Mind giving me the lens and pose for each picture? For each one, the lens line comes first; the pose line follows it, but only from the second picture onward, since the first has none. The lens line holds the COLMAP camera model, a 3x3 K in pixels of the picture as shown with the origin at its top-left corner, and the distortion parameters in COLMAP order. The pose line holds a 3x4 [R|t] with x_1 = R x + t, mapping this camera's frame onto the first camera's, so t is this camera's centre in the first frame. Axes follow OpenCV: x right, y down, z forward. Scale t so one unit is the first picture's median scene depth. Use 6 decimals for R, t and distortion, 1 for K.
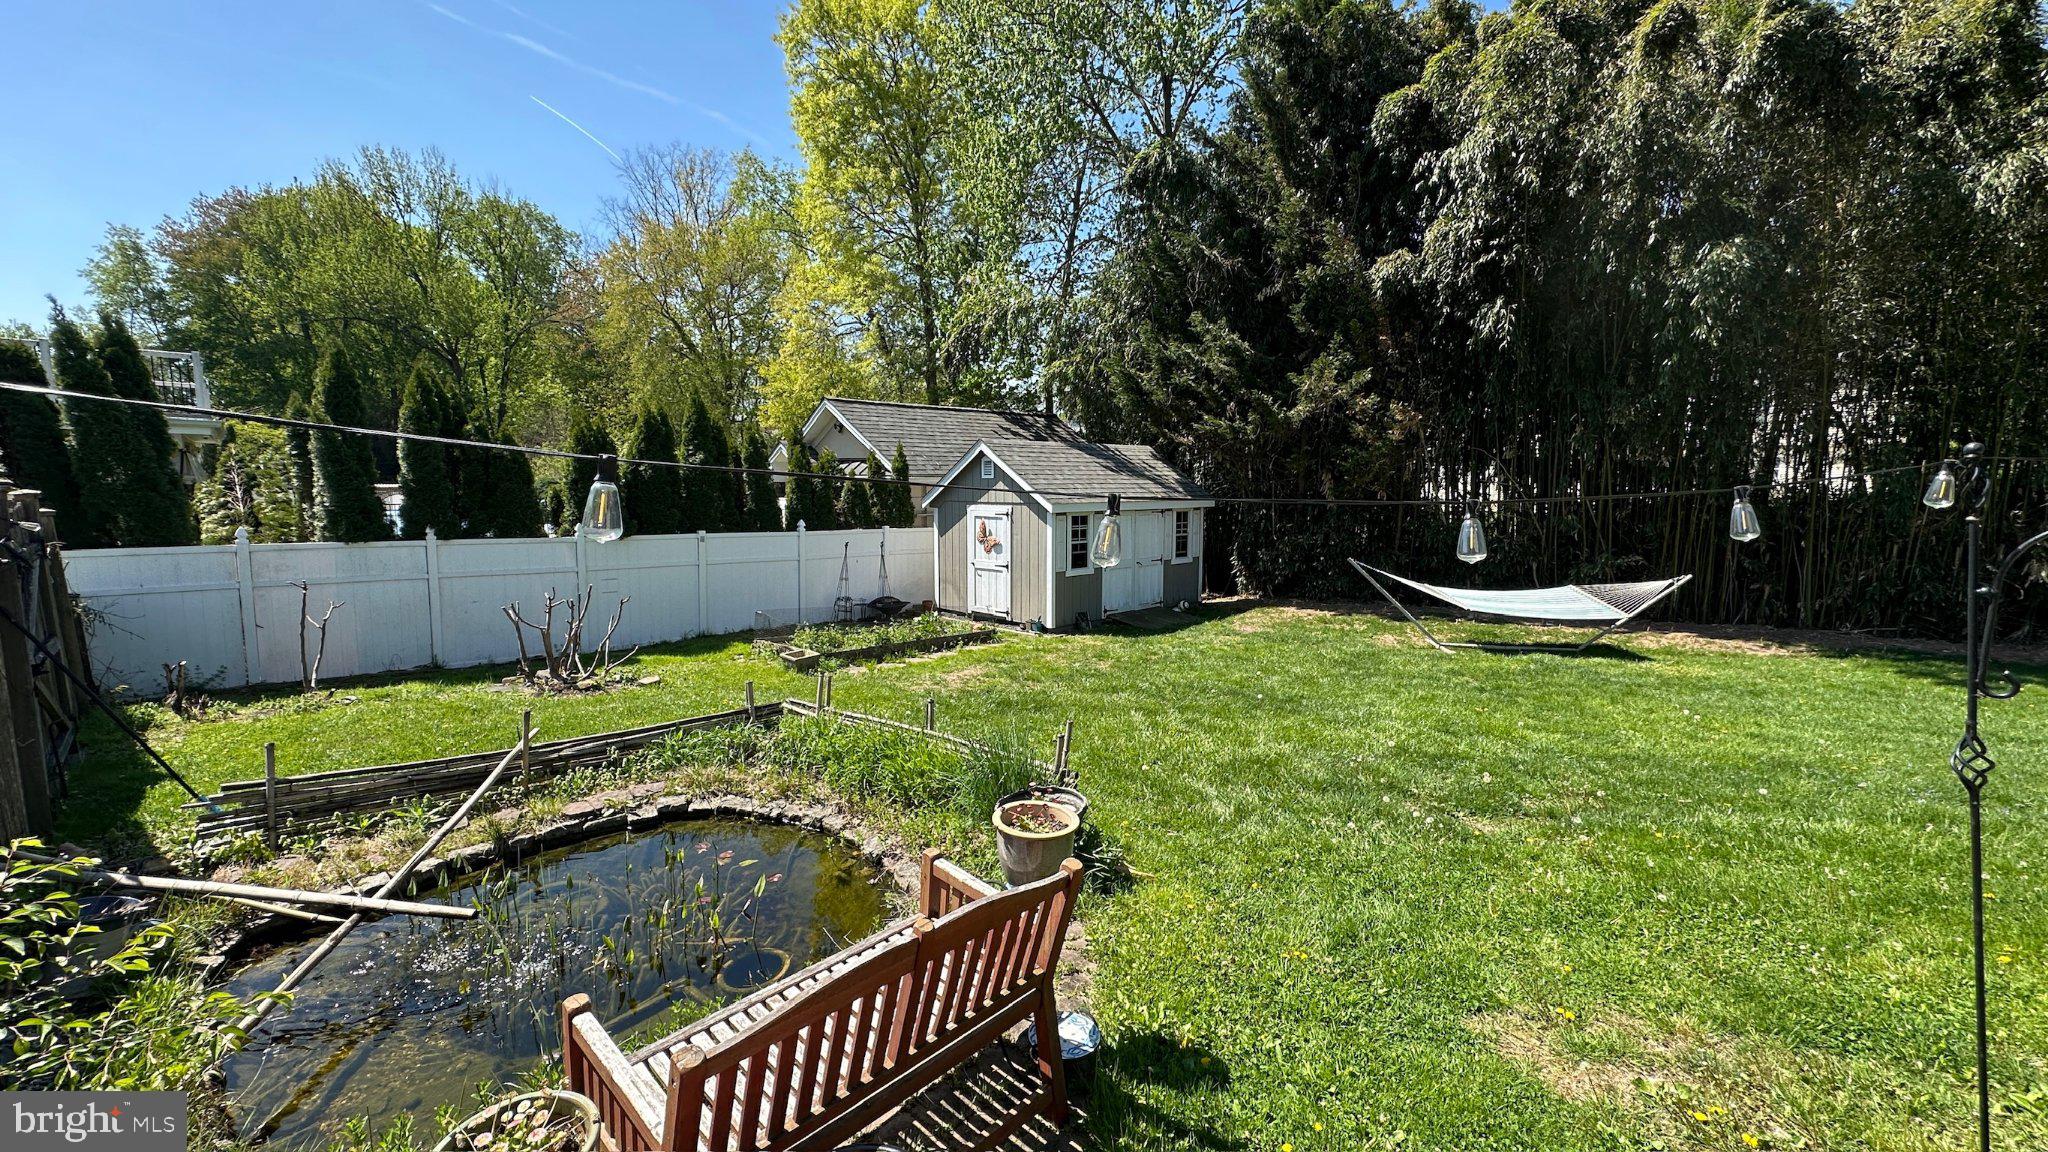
lens RADIAL K [[812.1, 0, 1020.2], [0, 812.1, 568.2], [0, 0, 1]] dist [-0.002732, 0.001735]
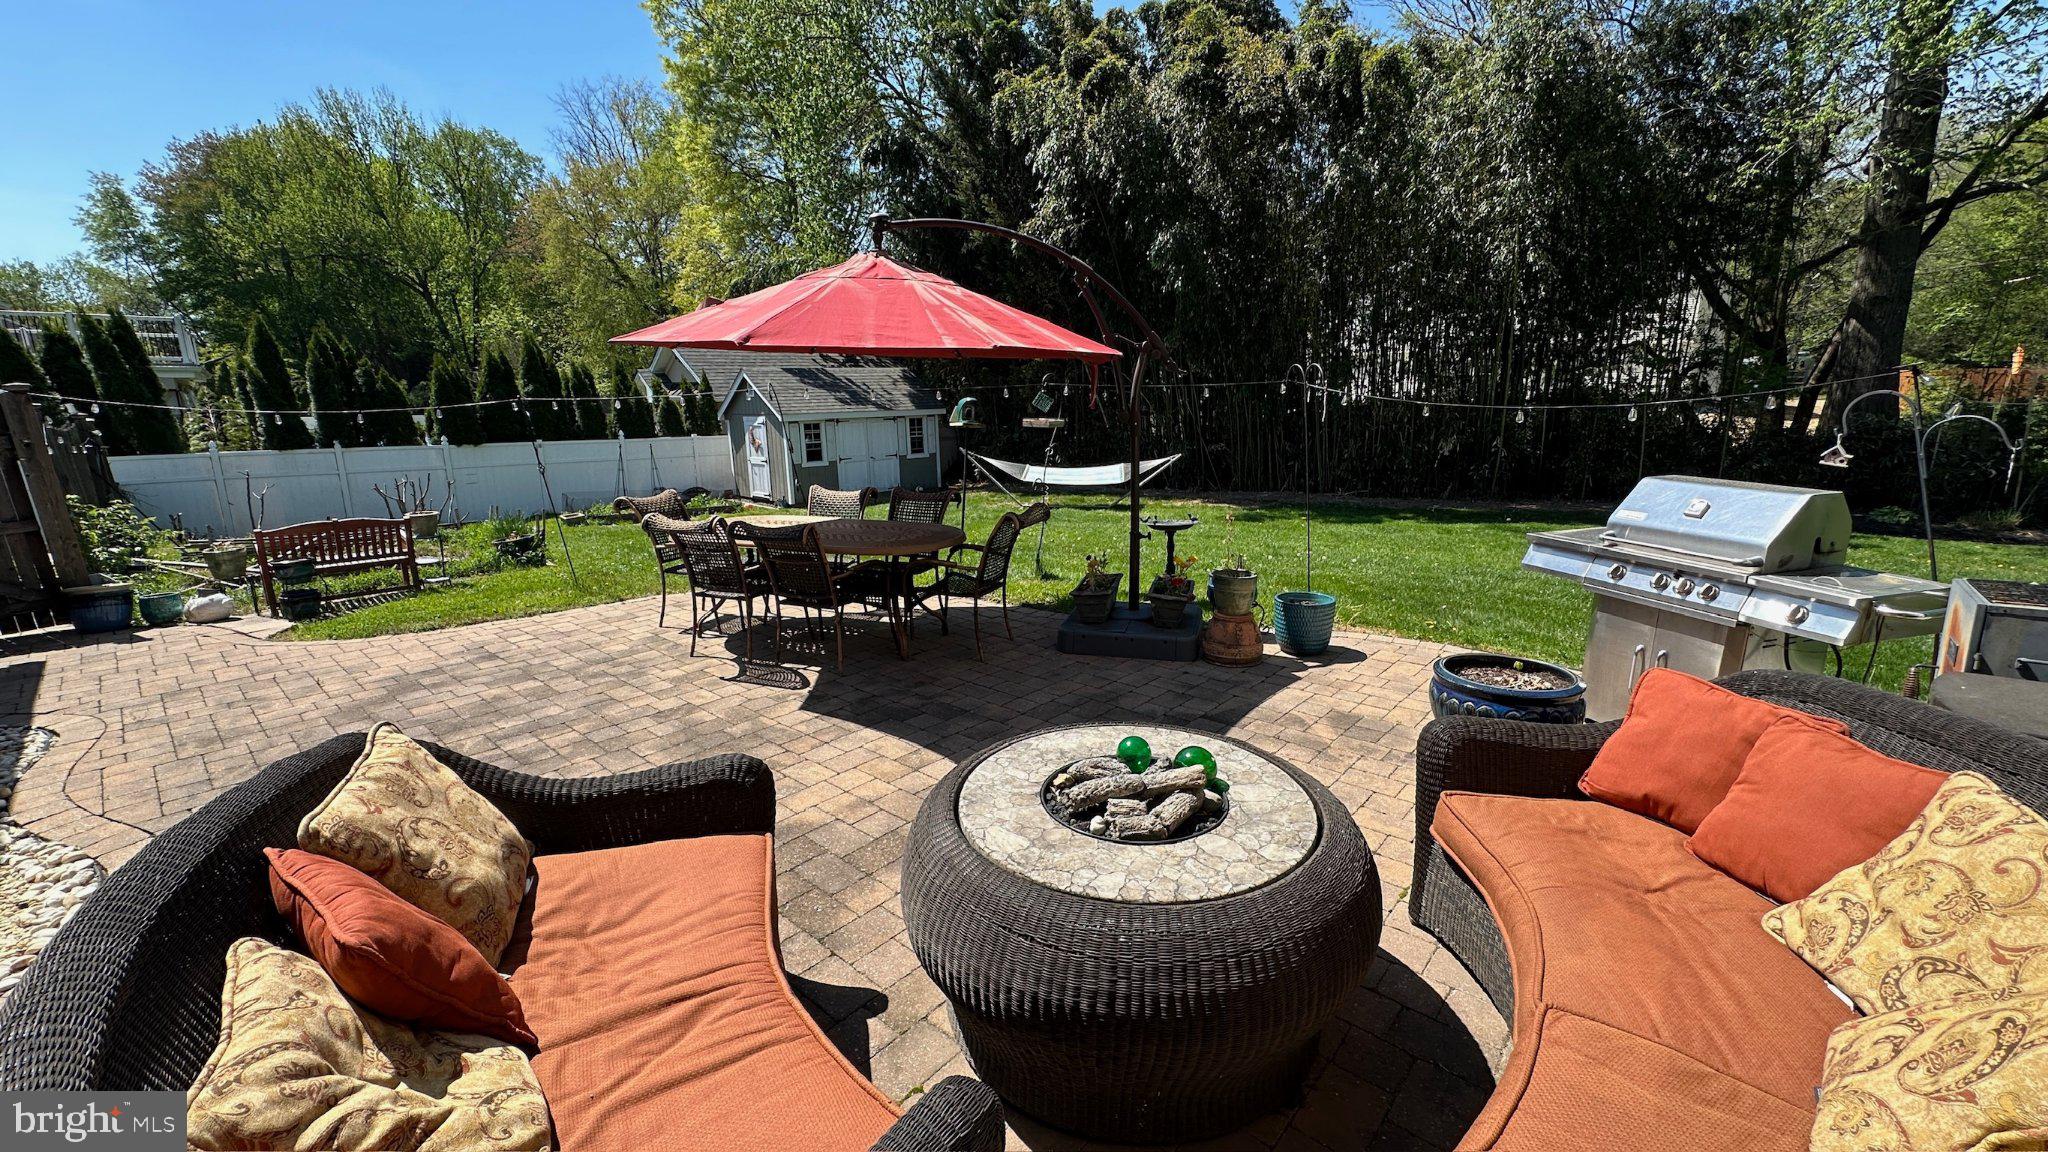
lens RADIAL K [[812.1, 0, 1013.8], [0, 812.1, 571.2], [0, 0, 1]] dist [-0.002732, 0.001735]
pose [[0.999529, -0.018525, -0.024483, 0.122301], [0.021067, 0.993924, 0.108033, 0.012130], [0.022333, -0.108498, 0.993846, -0.108557]]
